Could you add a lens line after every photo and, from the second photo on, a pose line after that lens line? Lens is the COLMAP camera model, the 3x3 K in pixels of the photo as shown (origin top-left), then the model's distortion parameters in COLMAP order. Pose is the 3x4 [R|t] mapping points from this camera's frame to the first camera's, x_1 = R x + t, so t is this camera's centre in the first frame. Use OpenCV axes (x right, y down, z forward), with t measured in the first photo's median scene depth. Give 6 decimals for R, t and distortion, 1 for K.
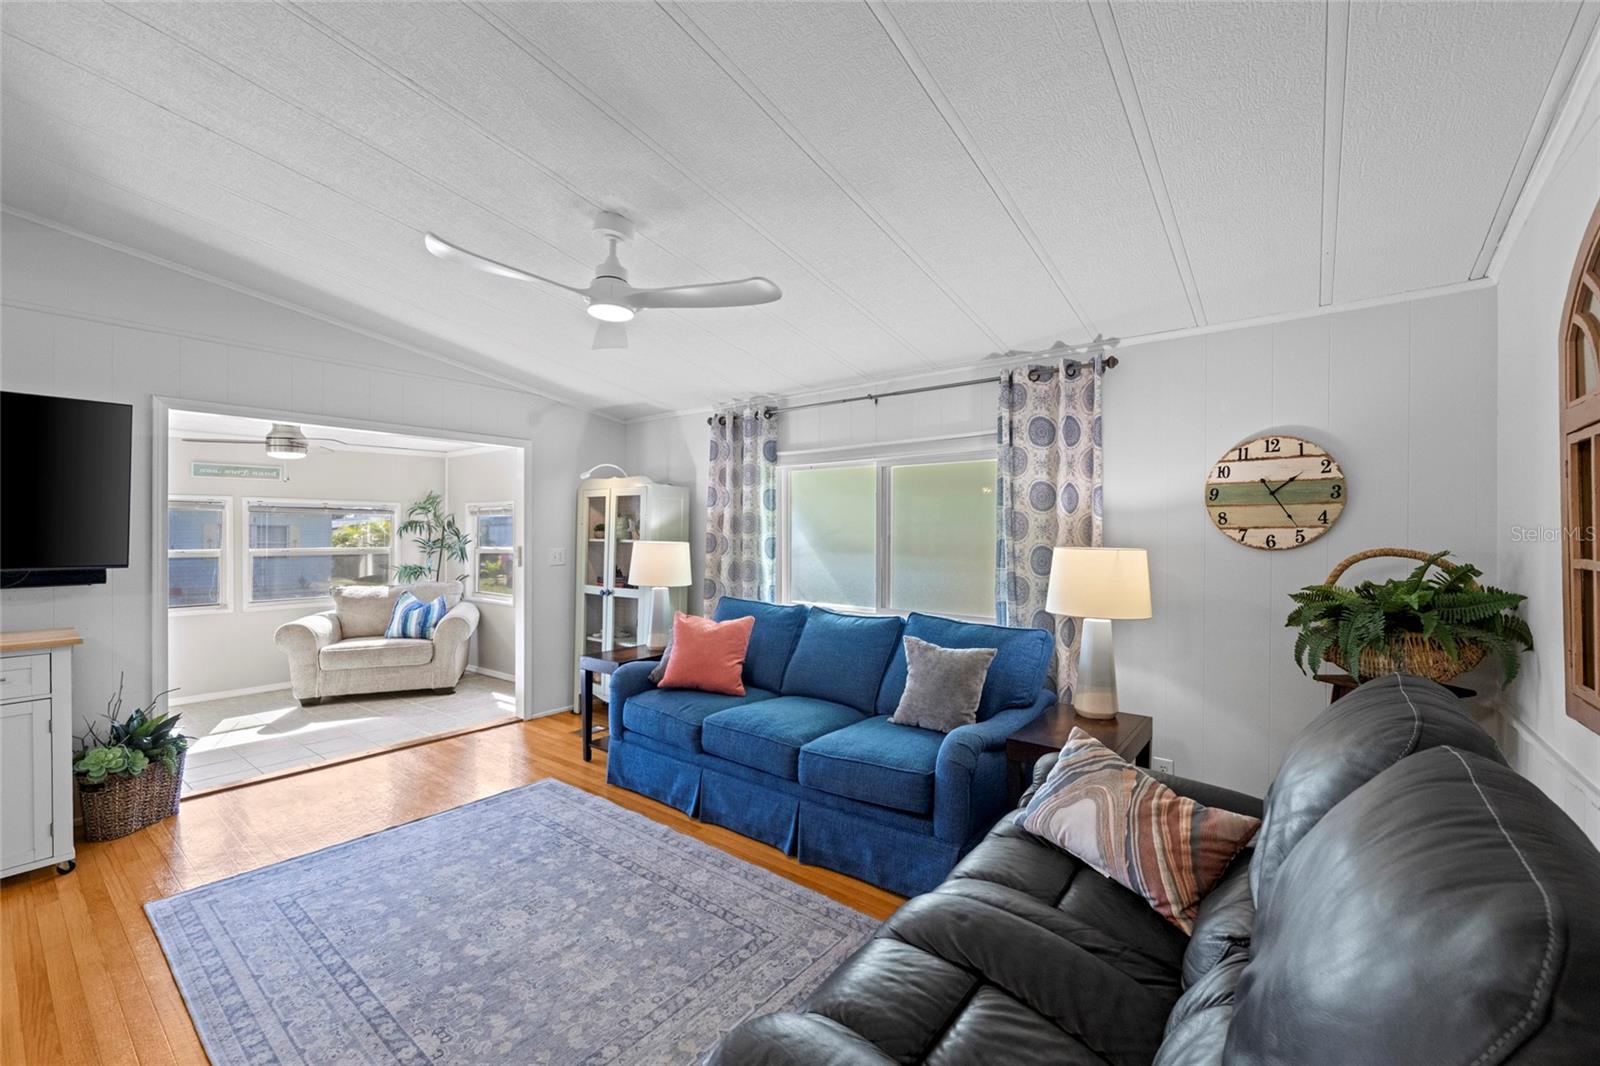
lens RADIAL K [[651.7, 0, 799.9], [0, 651.7, 528.6], [0, 0, 1]] dist [-0.001751, -0.000338]
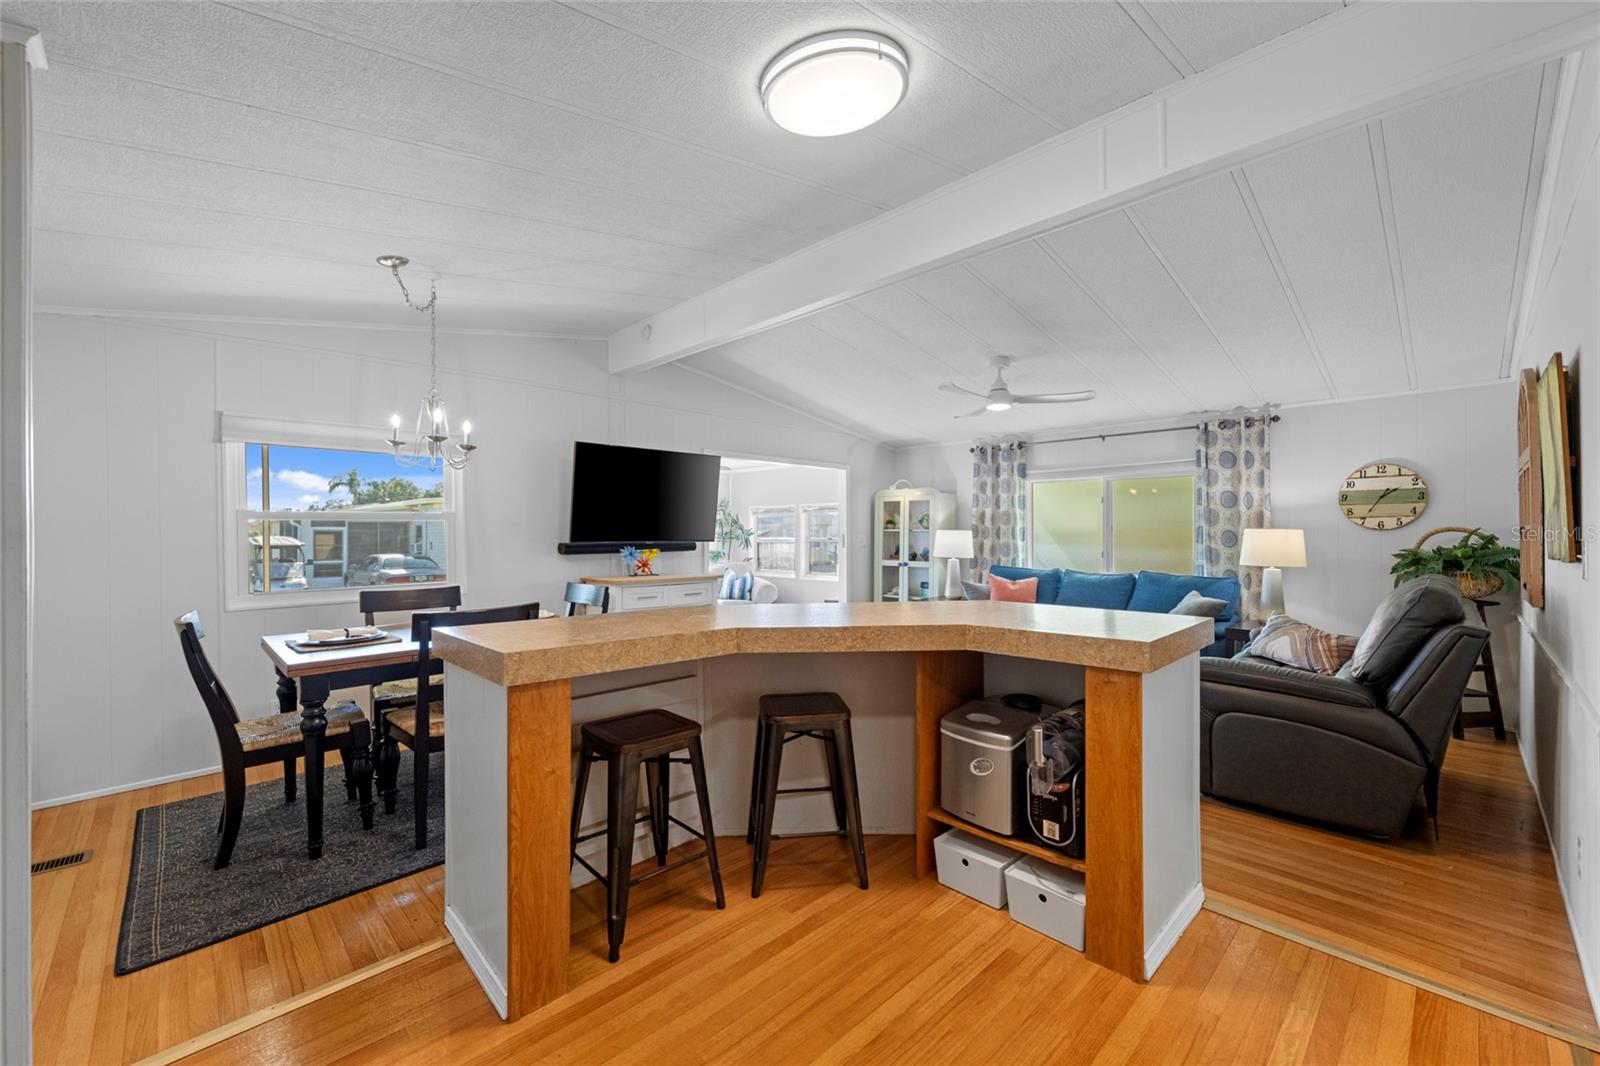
lens RADIAL K [[640.6, 0, 799.9], [0, 640.6, 527.9], [0, 0, 1]] dist [-0.002149, -0.000344]
pose [[0.991213, -0.003429, -0.132234, -0.491635], [0.003197, 0.999993, -0.001967, 0.022068], [0.132240, 0.001527, 0.991217, -0.749948]]
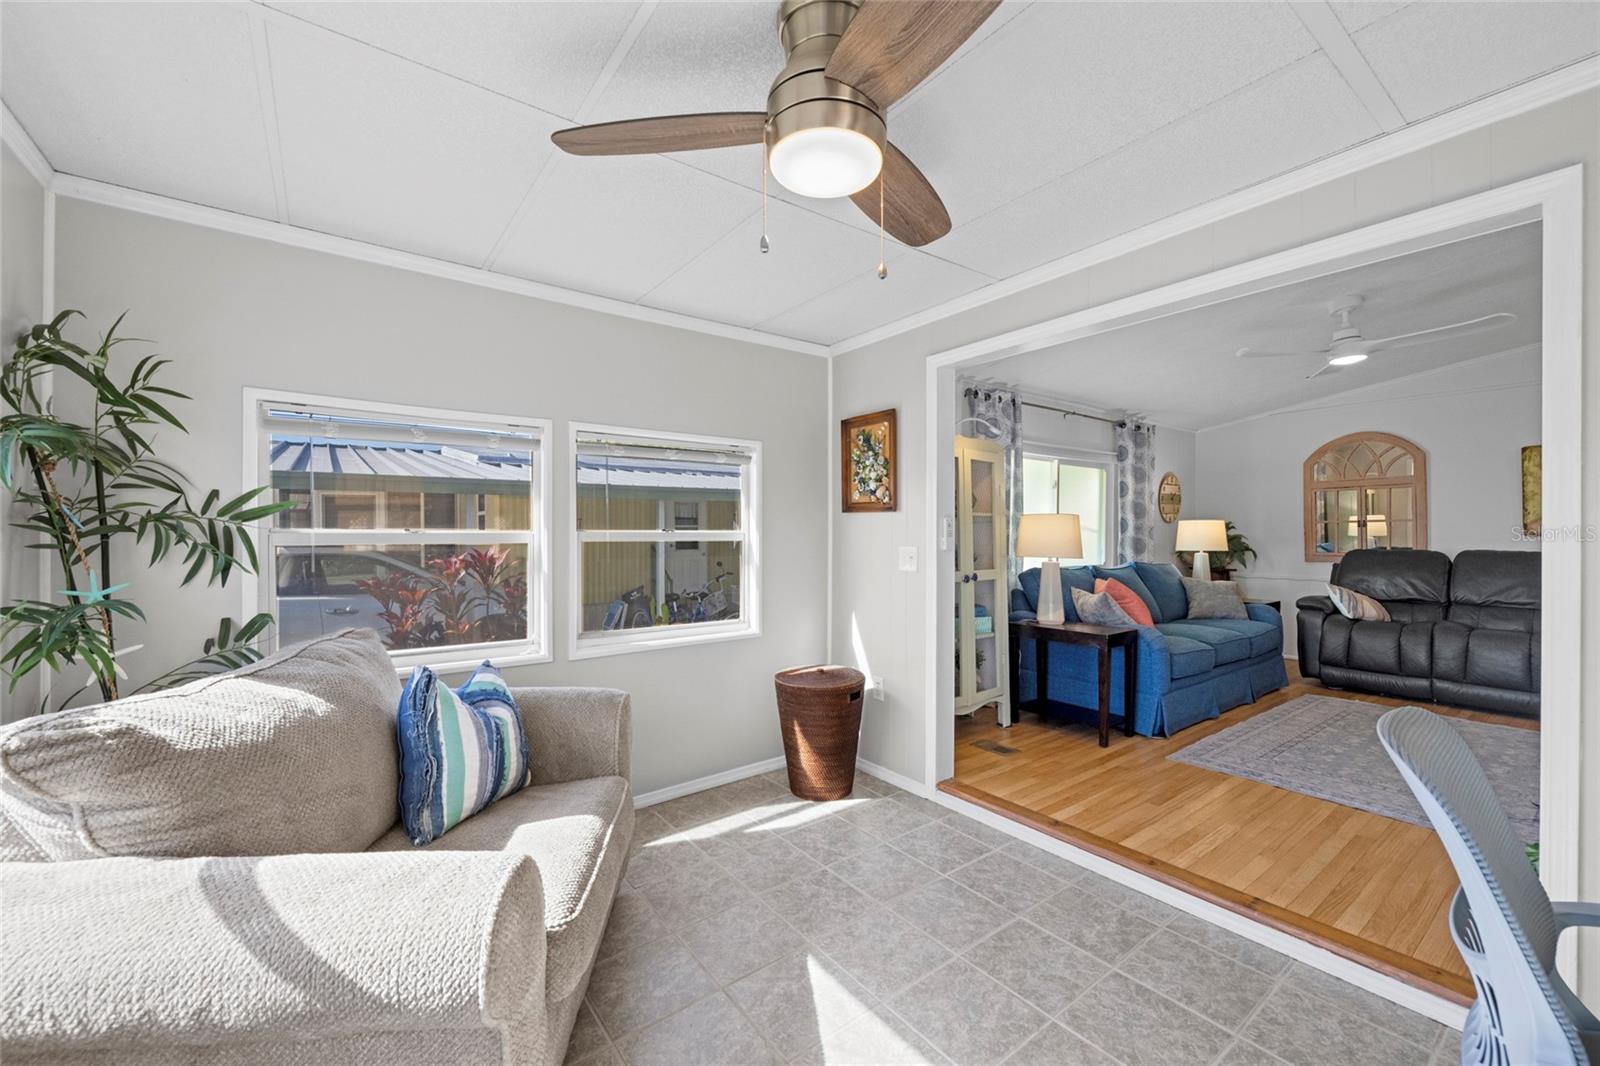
lens RADIAL K [[635.1, 0, 798.5], [0, 635.1, 532.8], [0, 0, 1]] dist [-0.001857, -0.000261]
pose [[0.260860, -0.002666, 0.965373, -1.612744], [-0.007107, 0.999964, 0.004682, 0.058573], [-0.965350, -0.008083, 0.260832, 1.451971]]
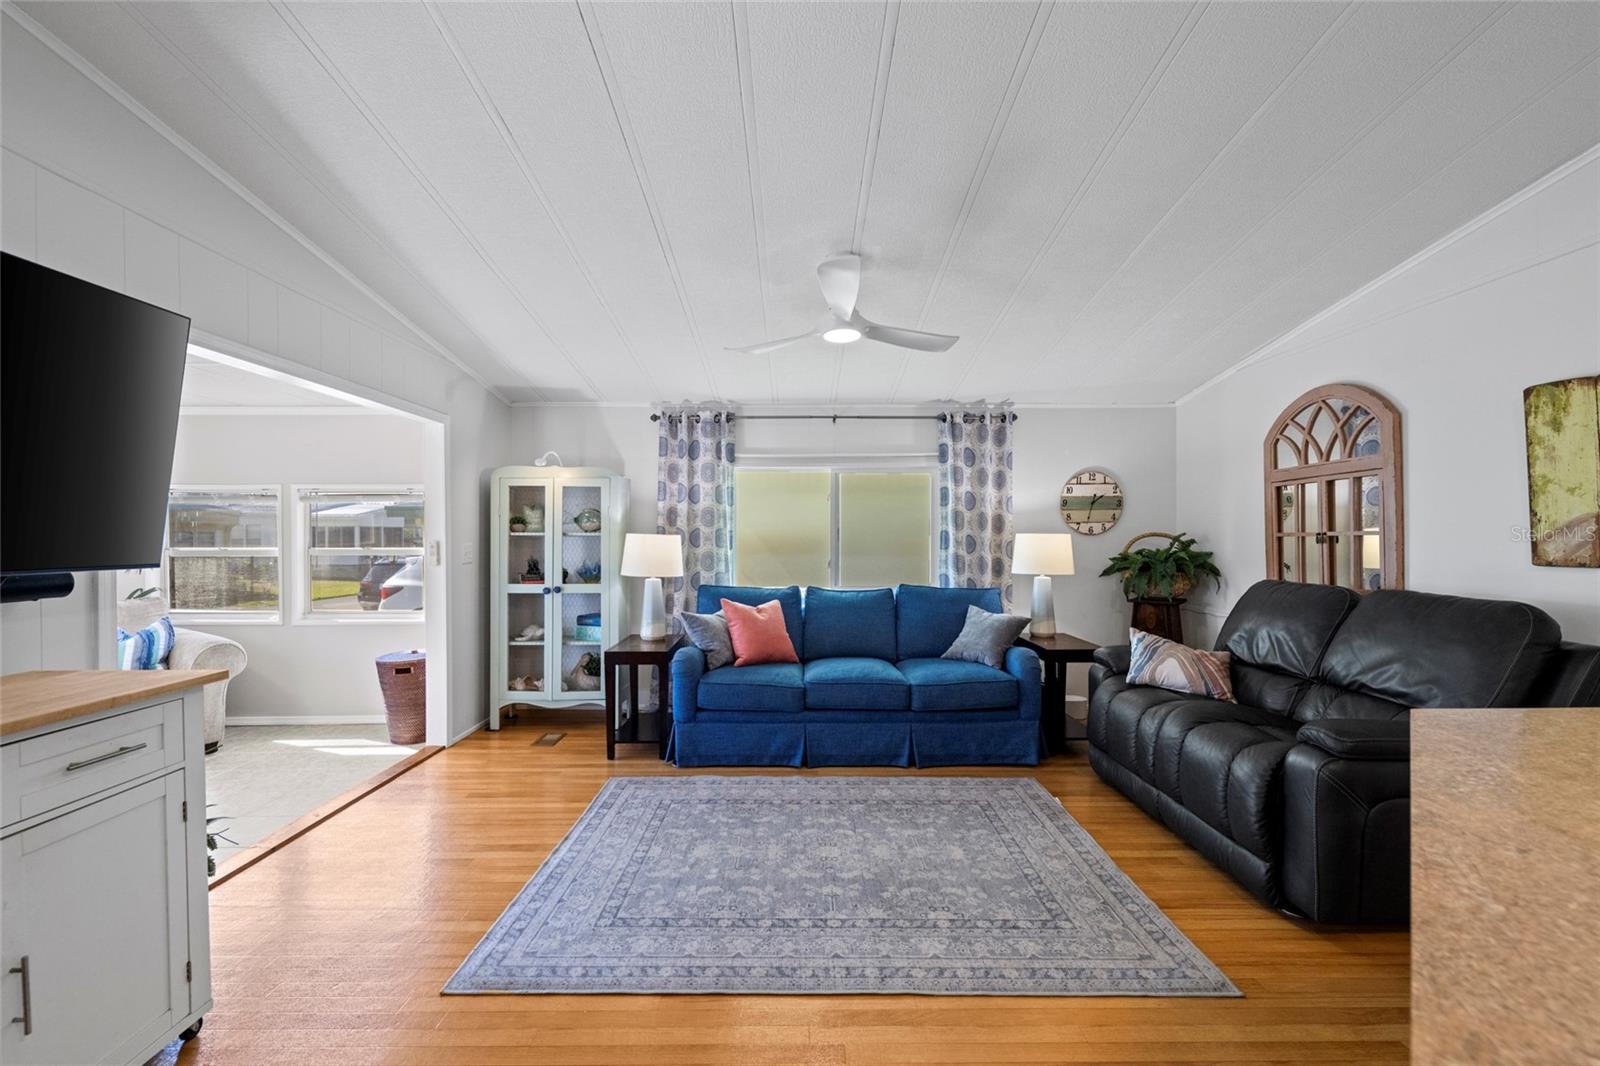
lens RADIAL K [[635.1, 0, 798.5], [0, 635.1, 532.8], [0, 0, 1]] dist [-0.001857, -0.000261]
pose [[0.785977, -0.000384, 0.618256, -0.844784], [-0.001493, 0.999996, 0.002518, 0.020264], [-0.618254, -0.002902, 0.785973, 0.105869]]
